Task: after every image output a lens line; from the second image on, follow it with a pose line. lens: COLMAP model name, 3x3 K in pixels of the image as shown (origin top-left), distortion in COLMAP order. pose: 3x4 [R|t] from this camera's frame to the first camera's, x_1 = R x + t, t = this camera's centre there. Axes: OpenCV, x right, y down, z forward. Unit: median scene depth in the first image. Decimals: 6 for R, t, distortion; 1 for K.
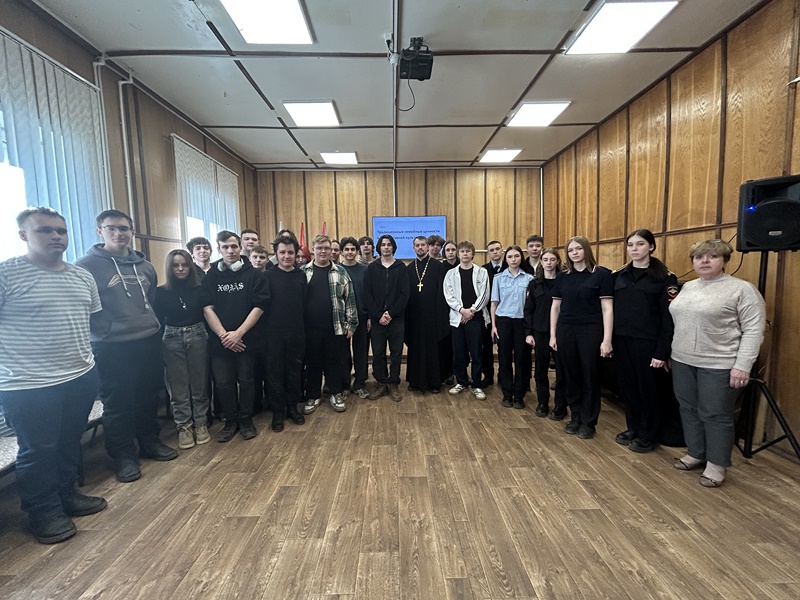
lens RADIAL K [[320.8, 0, 400.9], [0, 320.8, 297.0], [0, 0, 1]] dist [-0.003730, 0.001609]
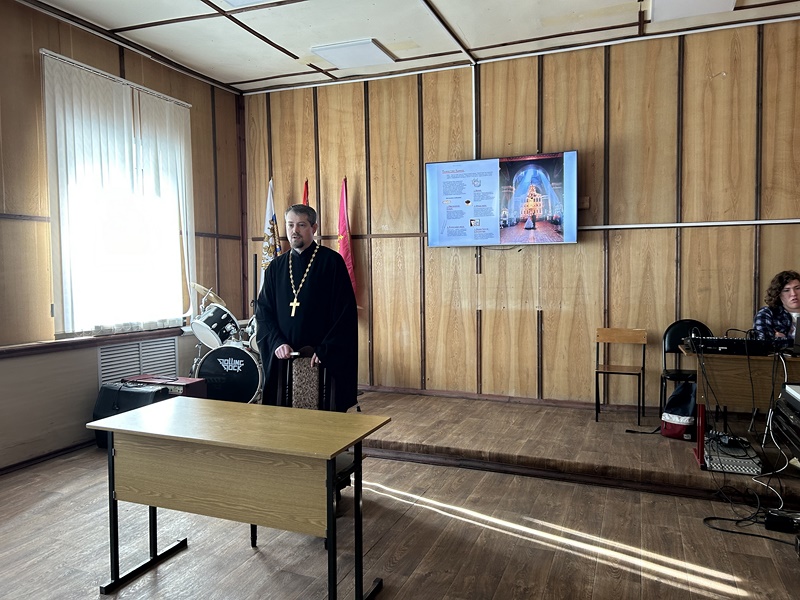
lens RADIAL K [[601.6, 0, 405.9], [0, 601.6, 299.6], [0, 0, 1]] dist [0.054895, -0.058598]
pose [[0.923175, 0.026878, -0.383440, 0.698060], [-0.037665, 0.999077, -0.020651, -0.039399], [0.382531, 0.033507, 0.923335, 0.317195]]
